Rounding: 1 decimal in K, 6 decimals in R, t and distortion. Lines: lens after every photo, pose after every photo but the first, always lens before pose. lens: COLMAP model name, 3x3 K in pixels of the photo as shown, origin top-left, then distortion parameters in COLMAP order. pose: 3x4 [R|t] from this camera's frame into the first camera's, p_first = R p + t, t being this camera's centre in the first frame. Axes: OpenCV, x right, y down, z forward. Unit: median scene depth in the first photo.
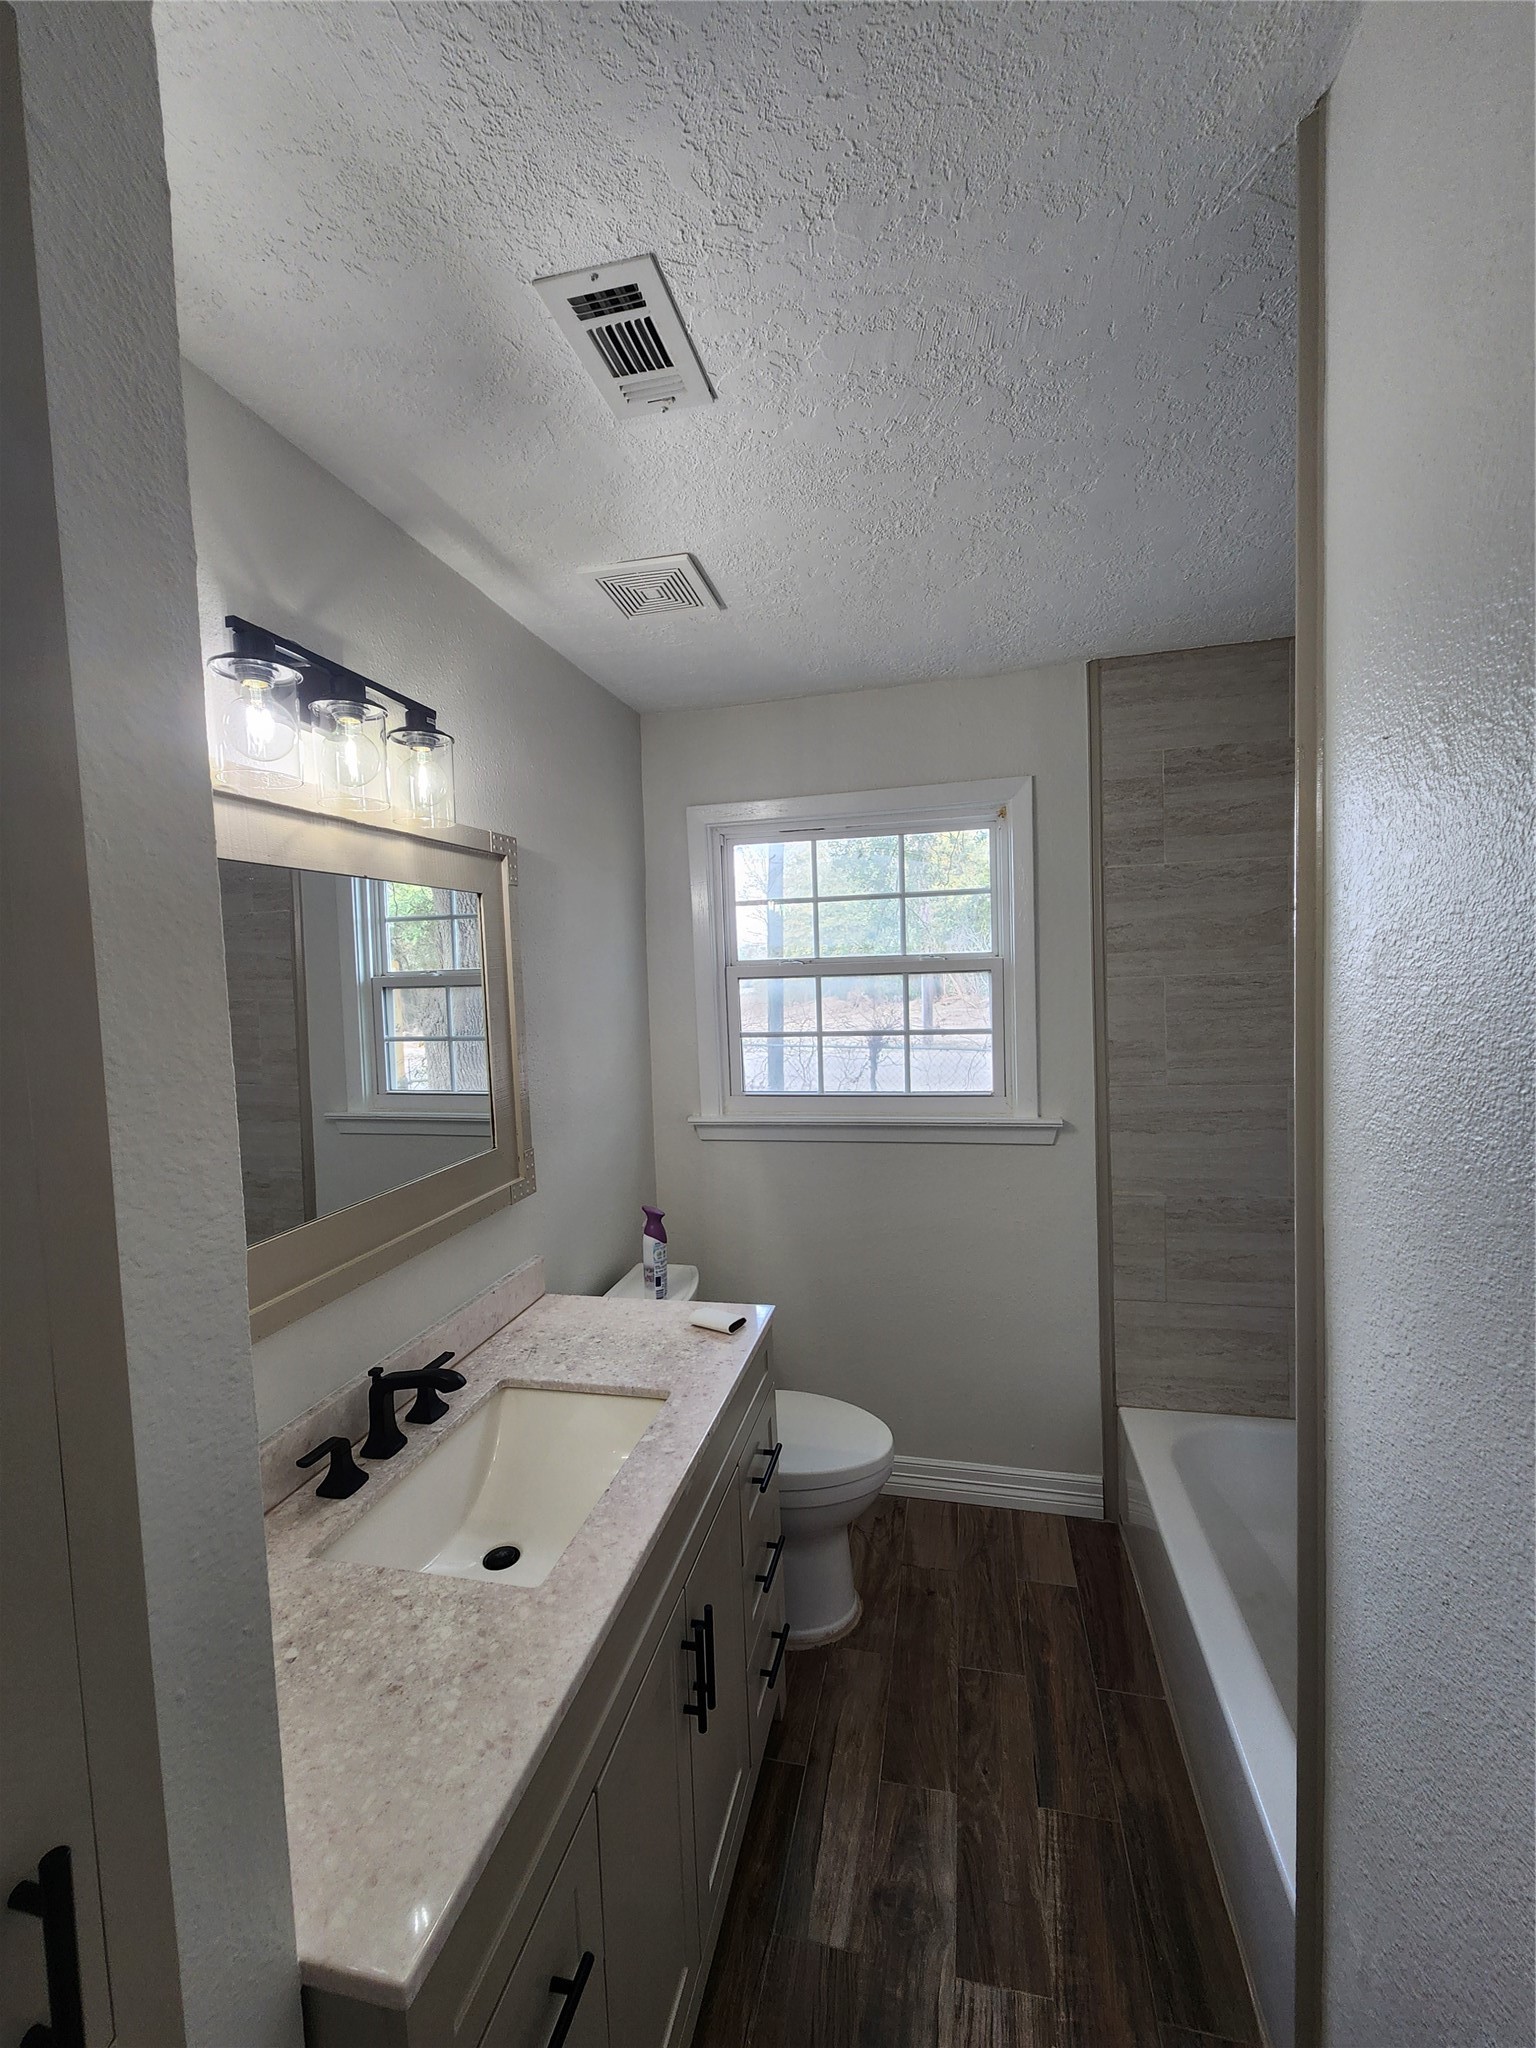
lens RADIAL K [[838.1, 0, 768.7], [0, 838.1, 1027.2], [0, 0, 1]] dist [-0.001484, -0.000117]
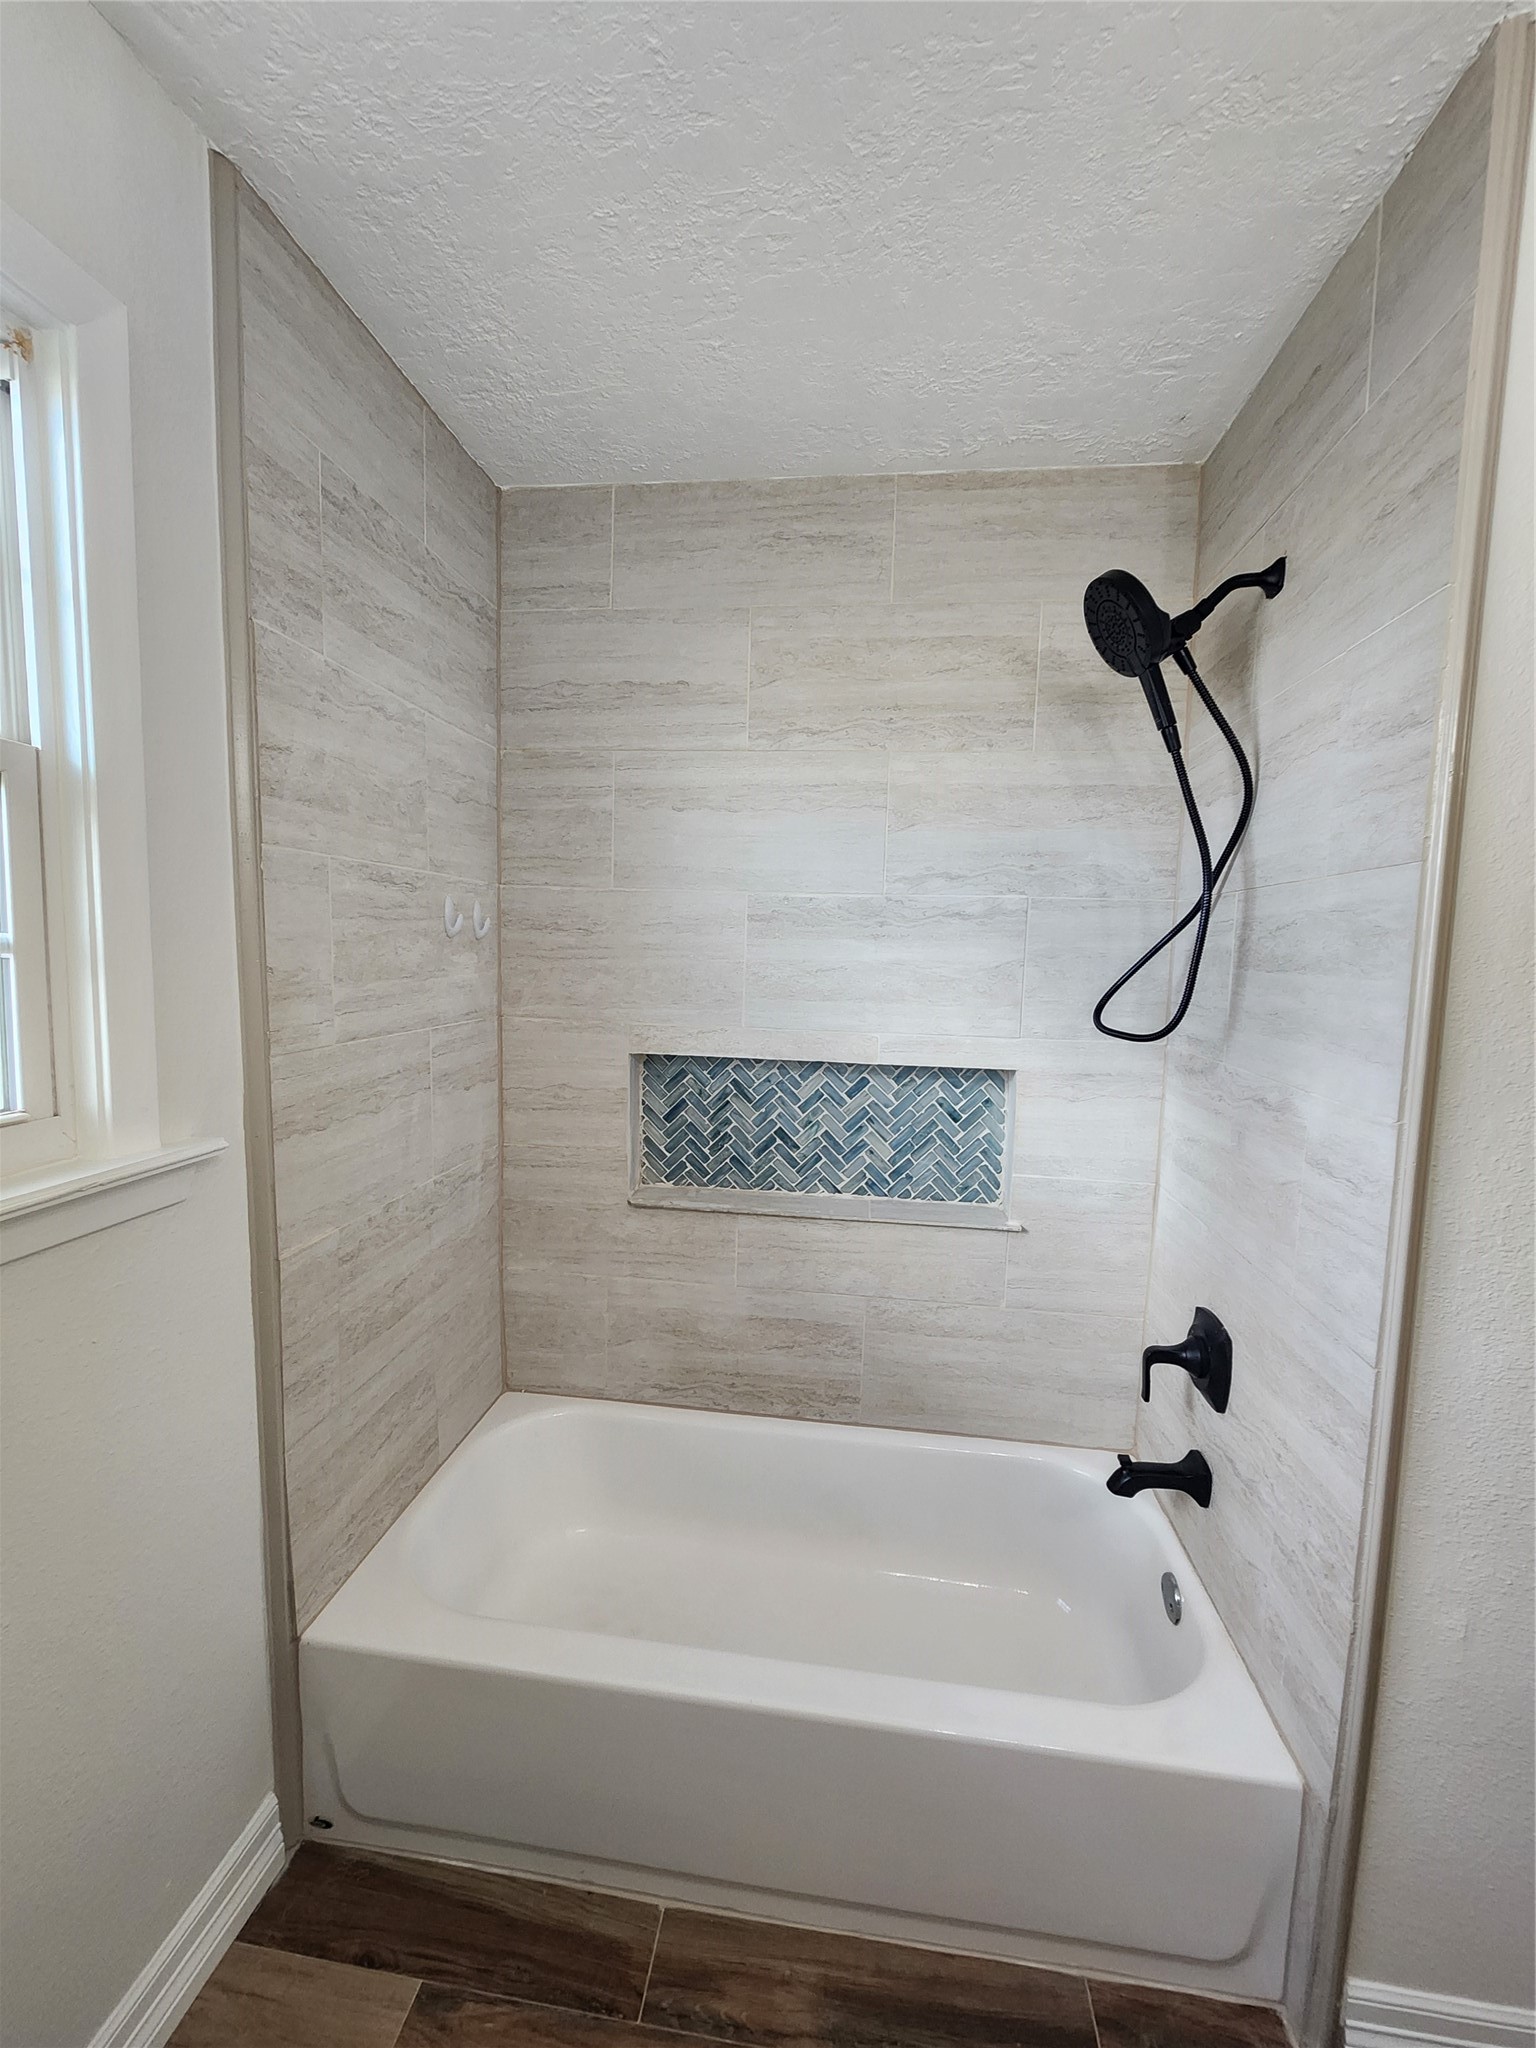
lens RADIAL K [[838.1, 0, 768.7], [0, 838.1, 1027.2], [0, 0, 1]] dist [-0.001484, -0.000117]
pose [[-0.094695, -0.059991, 0.993697, -0.140113], [0.039005, 0.997193, 0.063919, 0.032166], [-0.994742, 0.044812, -0.092089, 0.756666]]
